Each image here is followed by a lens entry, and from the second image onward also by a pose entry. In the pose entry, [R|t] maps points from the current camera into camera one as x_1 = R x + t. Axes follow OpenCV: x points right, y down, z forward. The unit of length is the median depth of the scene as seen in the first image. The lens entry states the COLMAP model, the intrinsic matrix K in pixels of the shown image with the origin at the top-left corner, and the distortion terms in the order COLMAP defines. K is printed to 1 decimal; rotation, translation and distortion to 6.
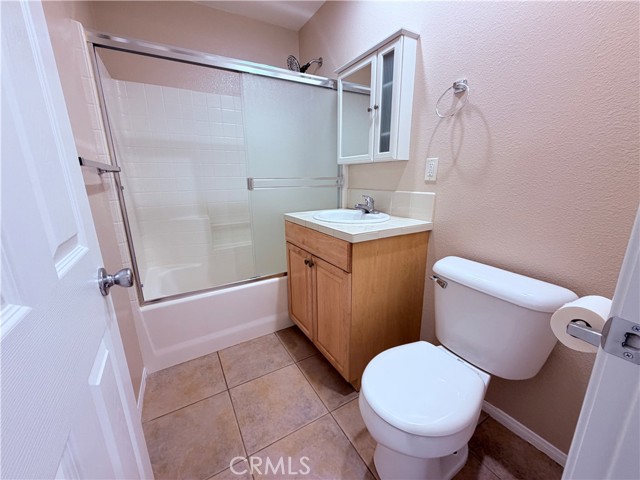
lens RADIAL K [[255.0, 0, 317.9], [0, 255.0, 238.7], [0, 0, 1]] dist [-0.000517, -0.000359]
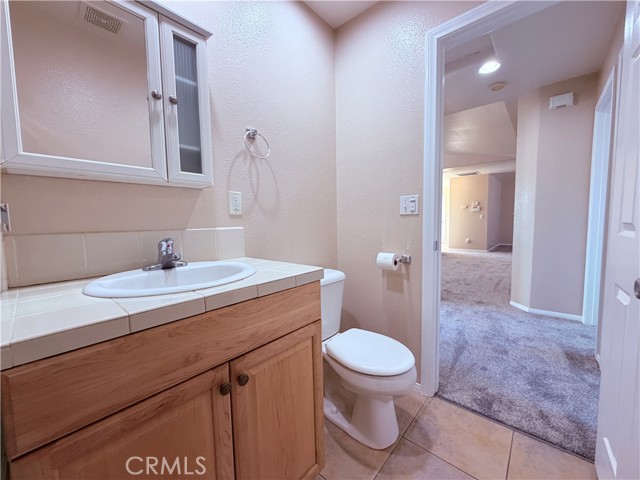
lens RADIAL K [[255.0, 0, 317.1], [0, 255.0, 239.2], [0, 0, 1]] dist [-0.000517, -0.000359]
pose [[-0.316408, -0.046660, 0.947475, -0.560647], [0.248708, 0.959771, 0.130322, -0.193101], [-0.915440, 0.276879, -0.292075, 1.048379]]
